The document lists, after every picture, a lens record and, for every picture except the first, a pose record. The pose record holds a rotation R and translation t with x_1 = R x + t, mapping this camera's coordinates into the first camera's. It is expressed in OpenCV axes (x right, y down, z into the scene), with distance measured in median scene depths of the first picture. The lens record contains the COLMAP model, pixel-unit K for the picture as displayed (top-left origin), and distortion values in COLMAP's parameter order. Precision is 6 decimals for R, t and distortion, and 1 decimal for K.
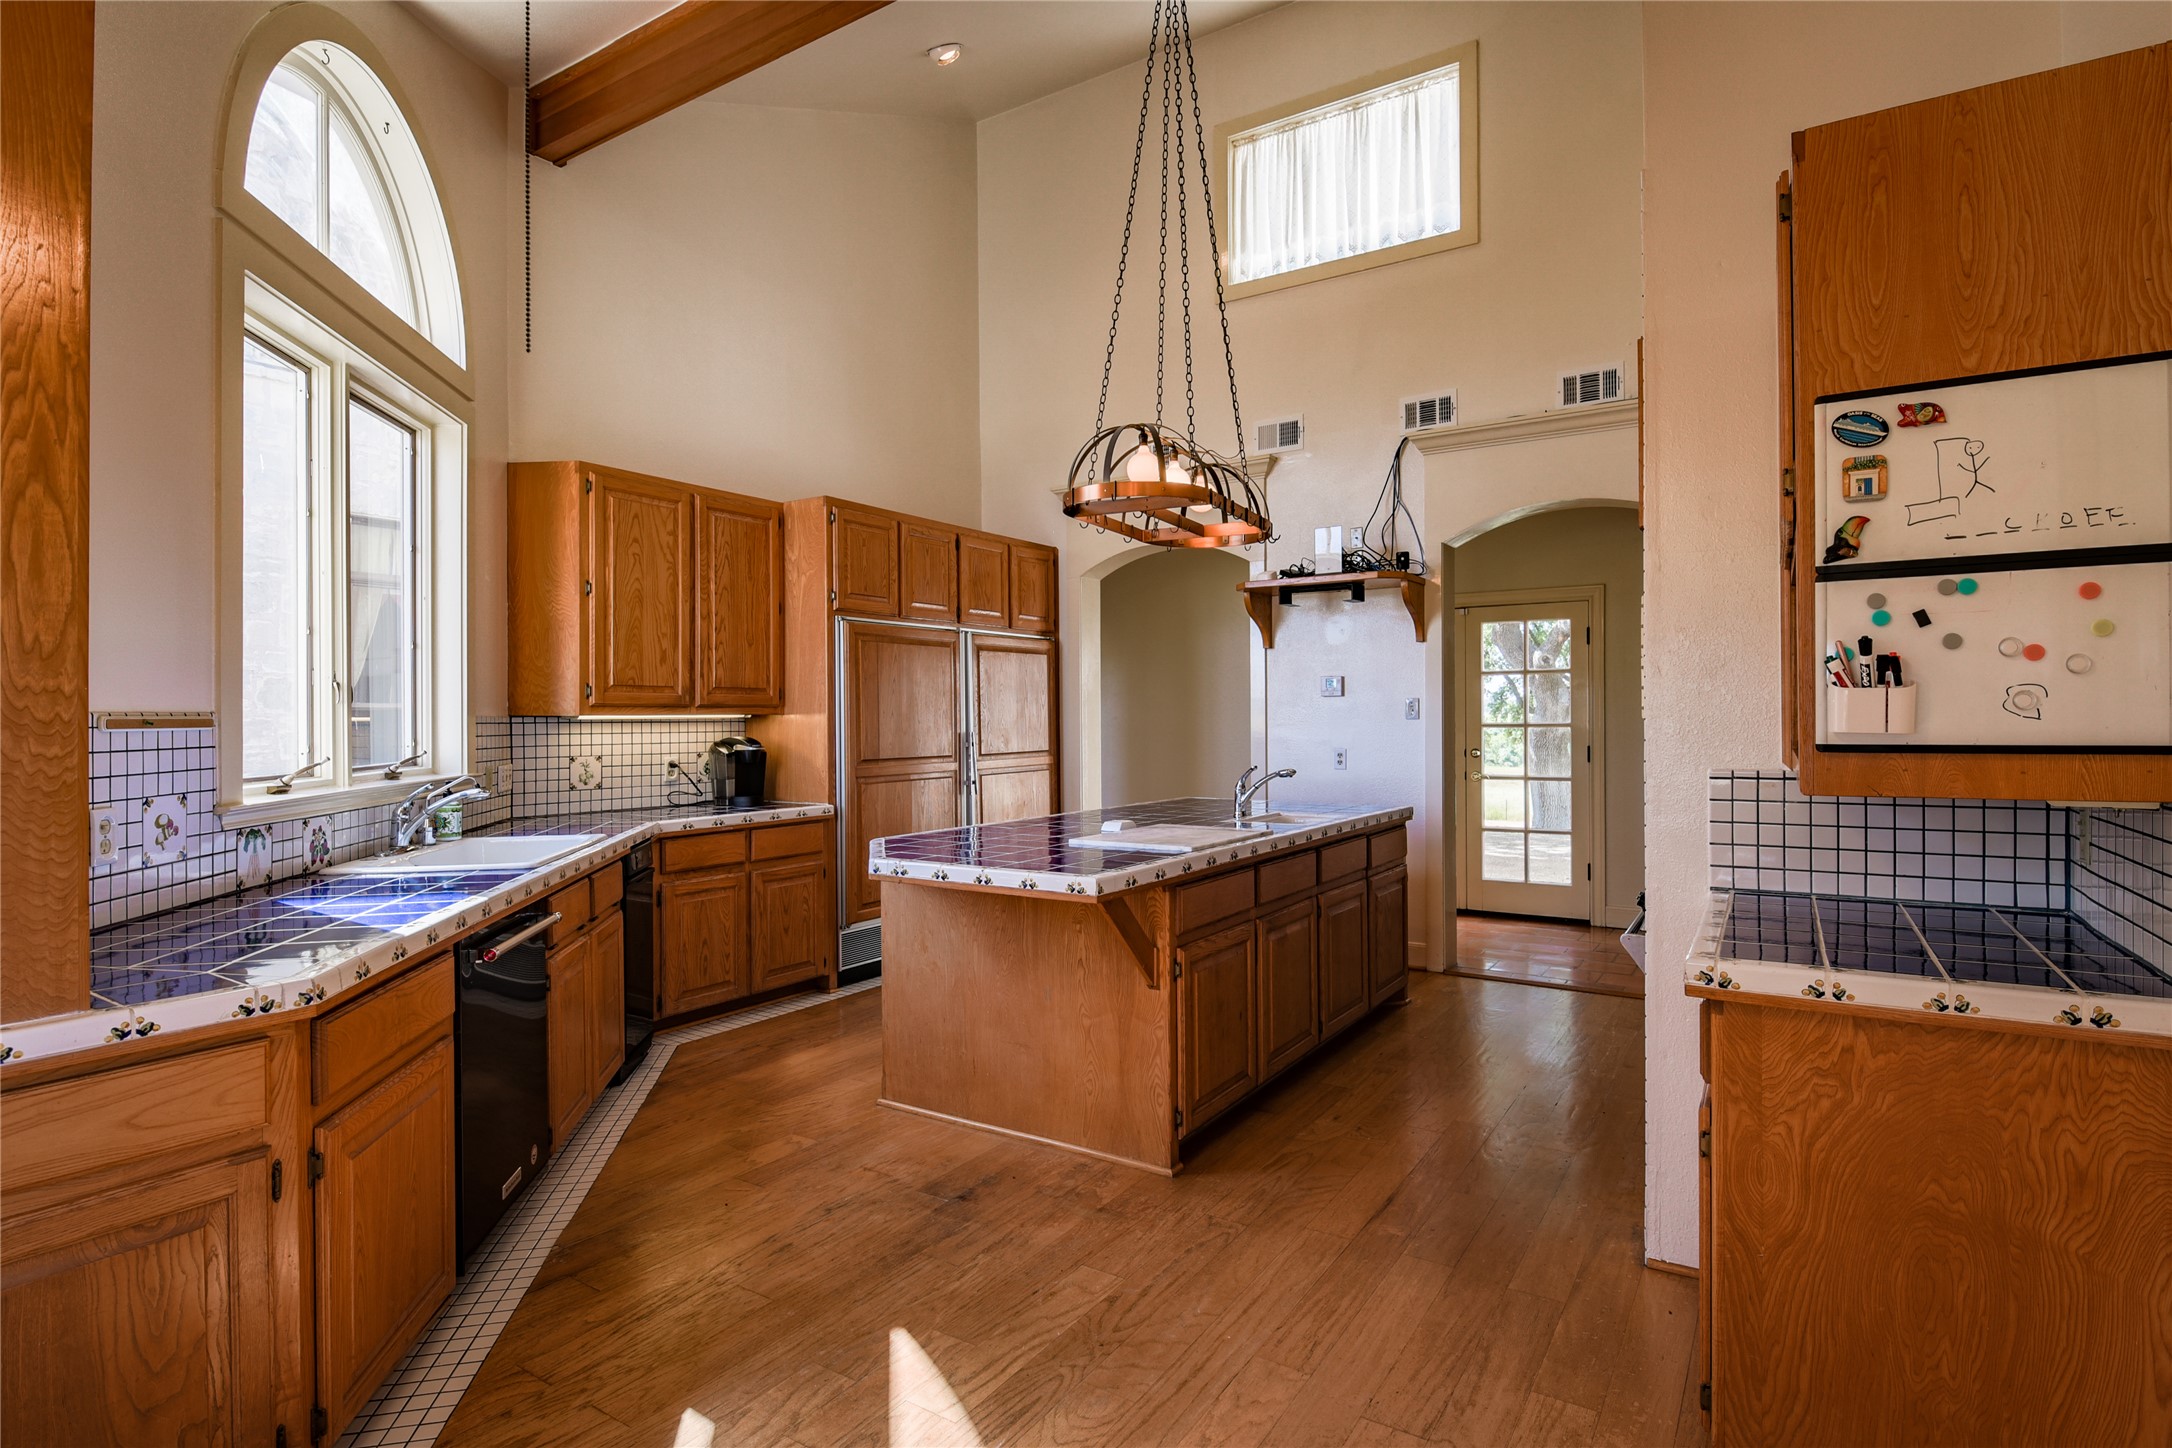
lens RADIAL K [[1106.7, 0, 1086.0], [0, 1106.7, 724.0], [0, 0, 1]] dist [-0.003152, -0.000762]
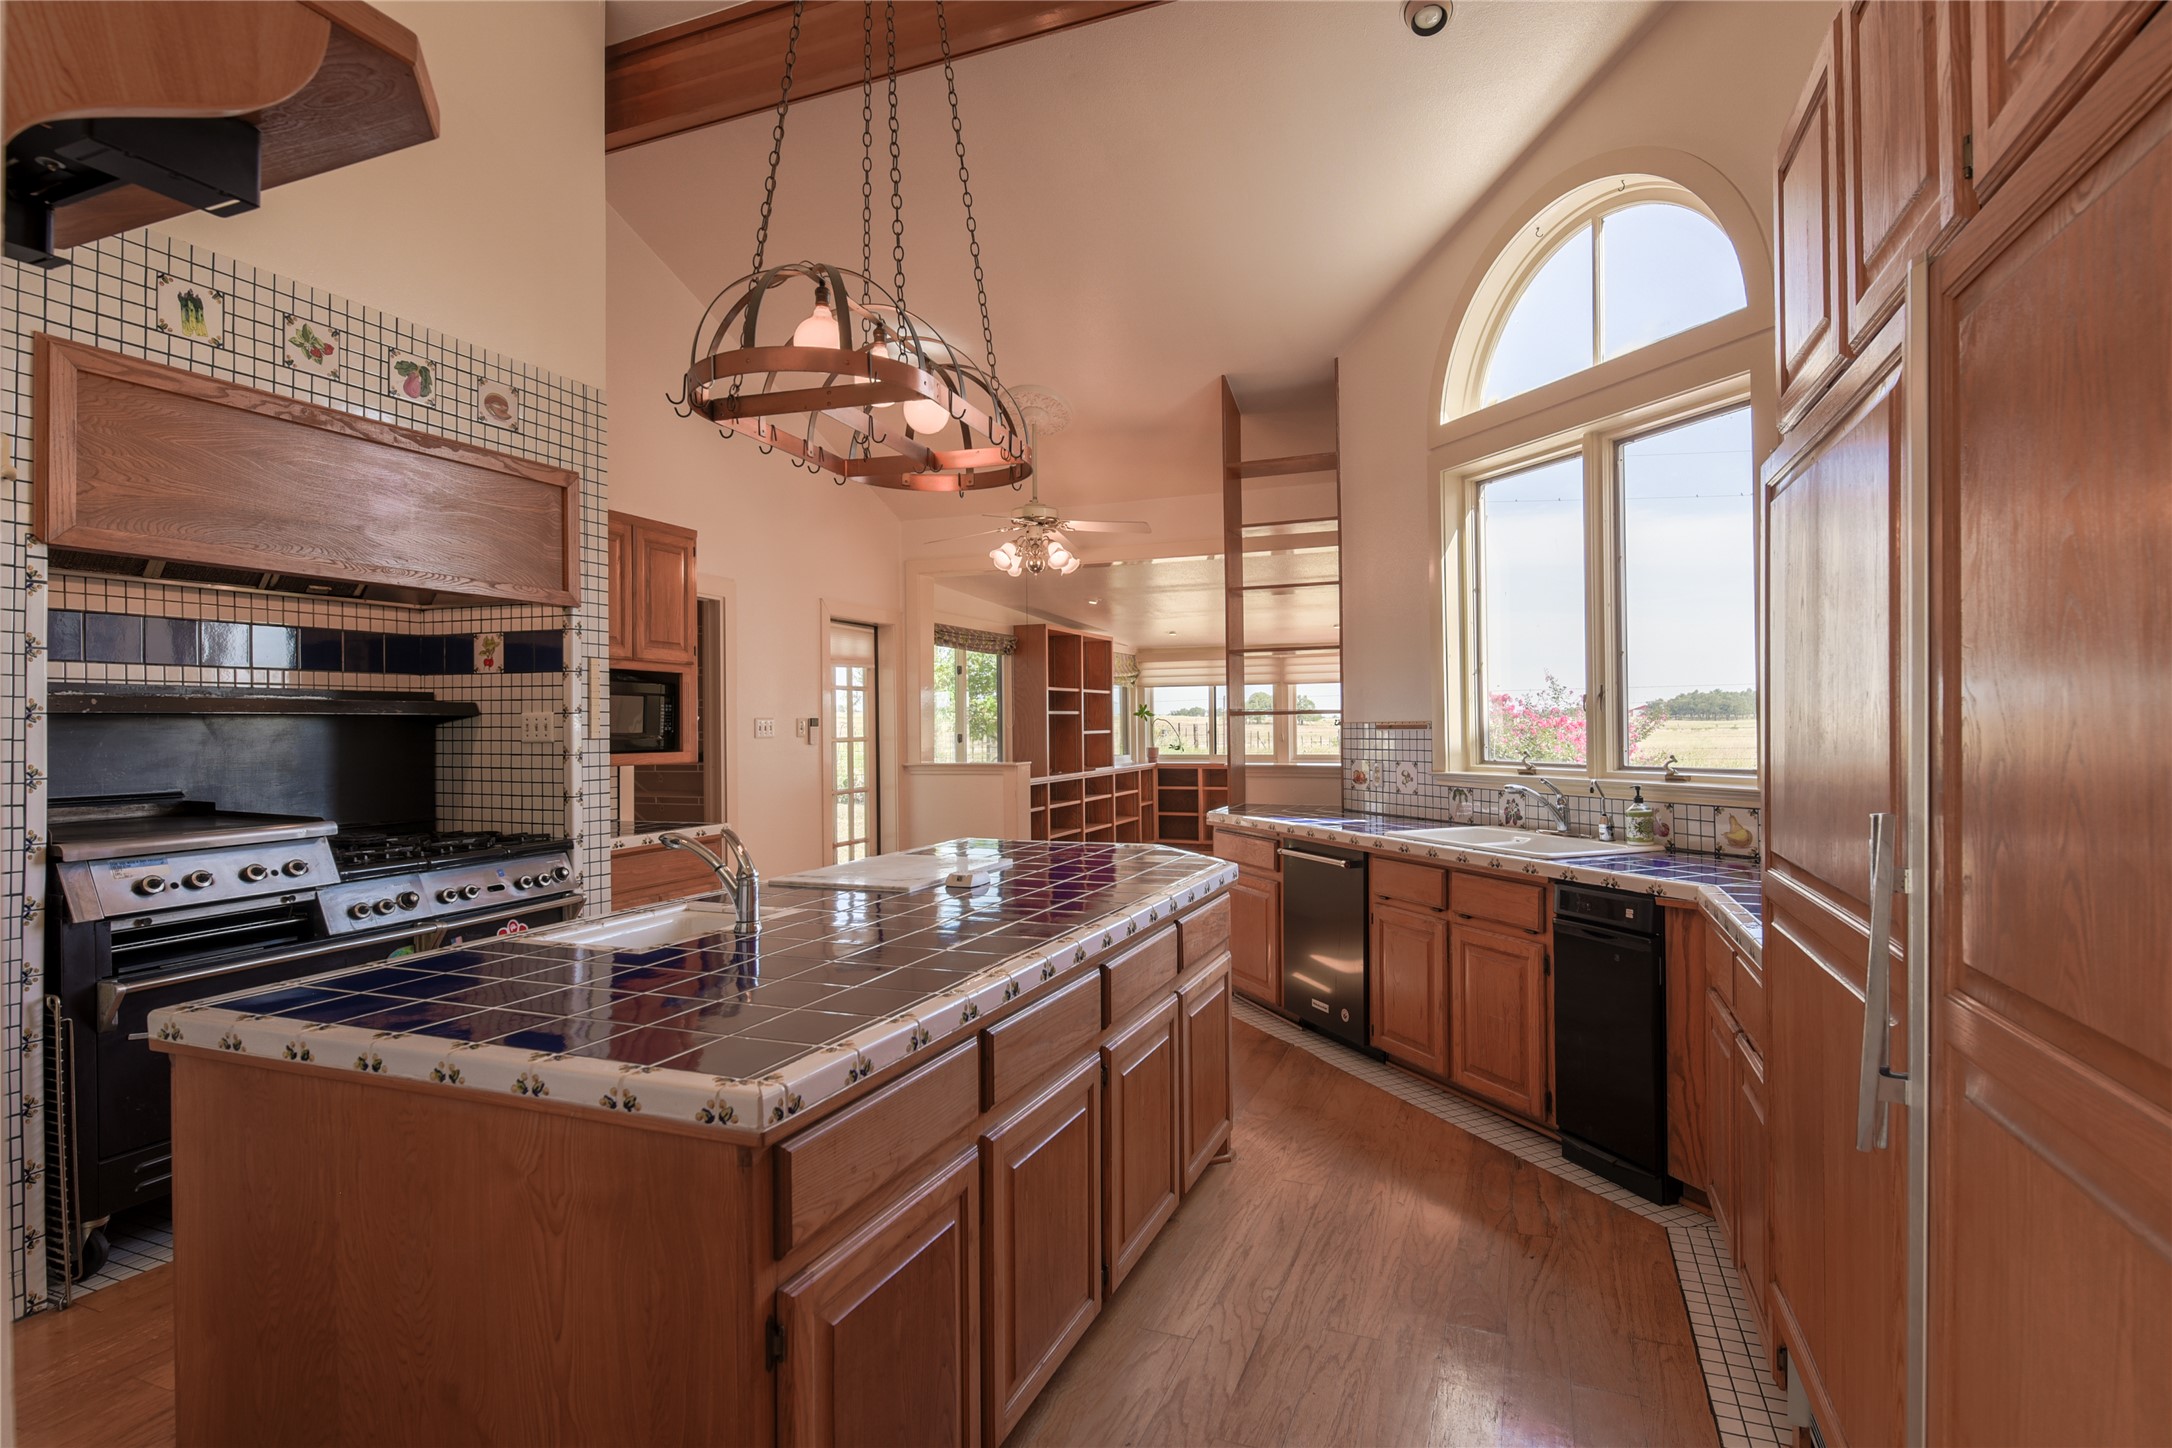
lens RADIAL K [[1106.7, 0, 1086.0], [0, 1106.7, 724.0], [0, 0, 1]] dist [-0.003152, -0.000762]
pose [[-0.980476, 0.012924, -0.196216, 0.083478], [0.011942, 0.999910, 0.006186, -0.012987], [0.196278, 0.003722, -0.980541, 1.473835]]
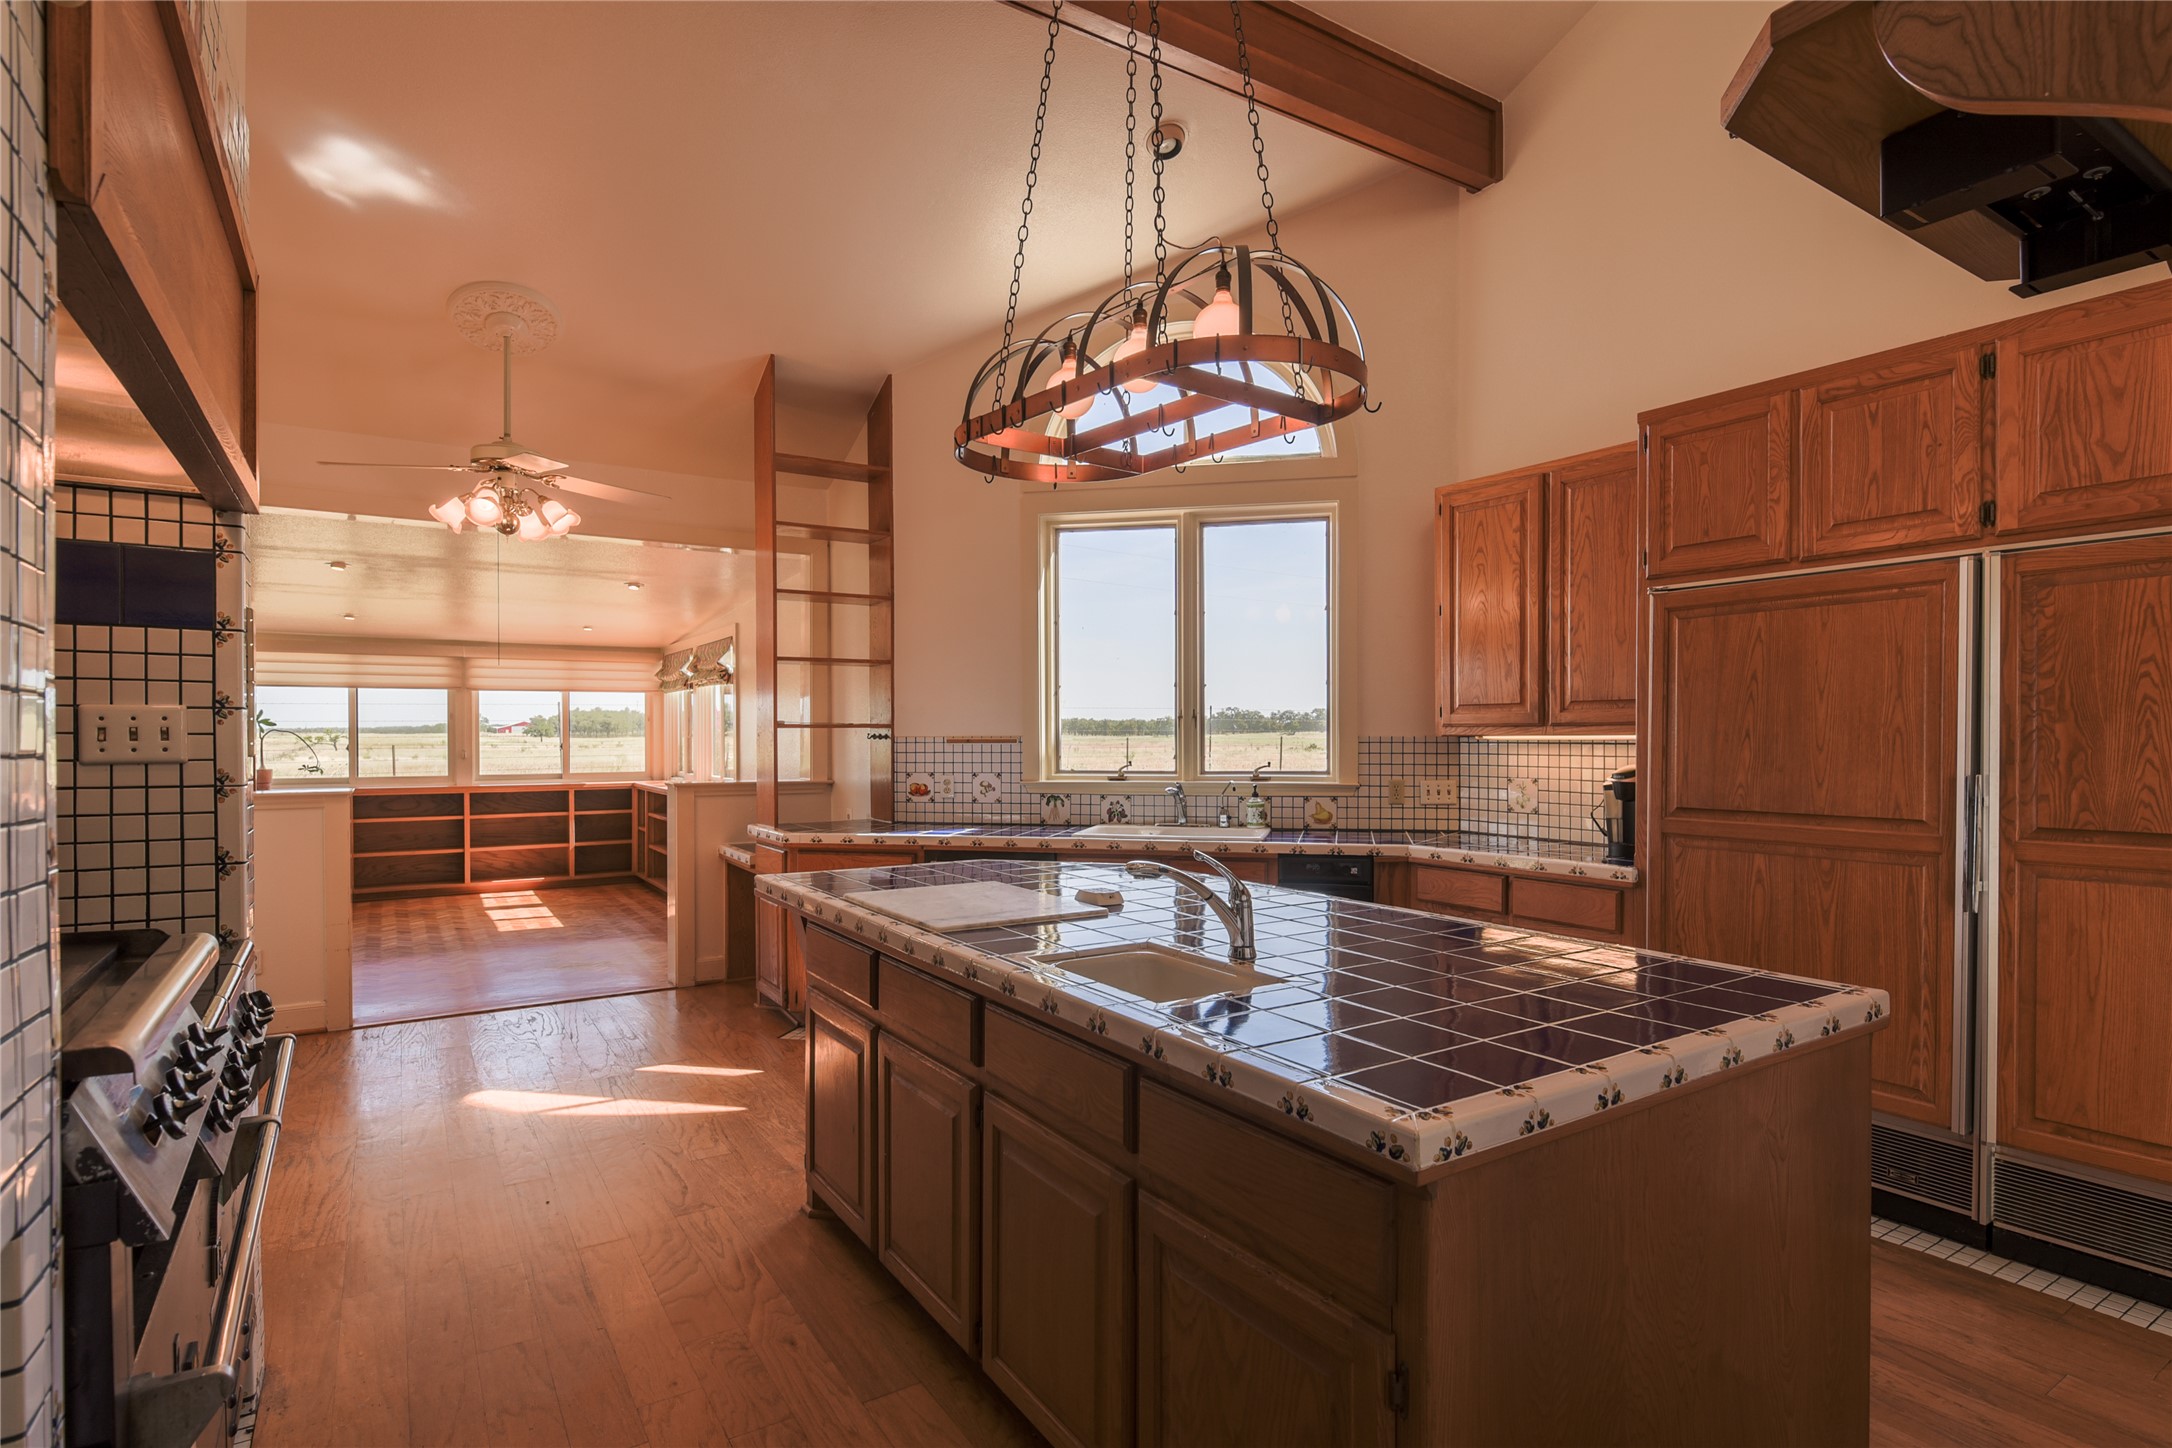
lens RADIAL K [[1111.6, 0, 1153.5], [0, 1111.6, 756.0], [0, 0, 1]] dist [-0.000108, -0.000199]
pose [[-0.379504, 0.021982, -0.924929, 0.574632], [-0.002186, 0.999694, 0.024655, -0.013363], [0.925187, 0.011378, -0.379340, 1.097880]]
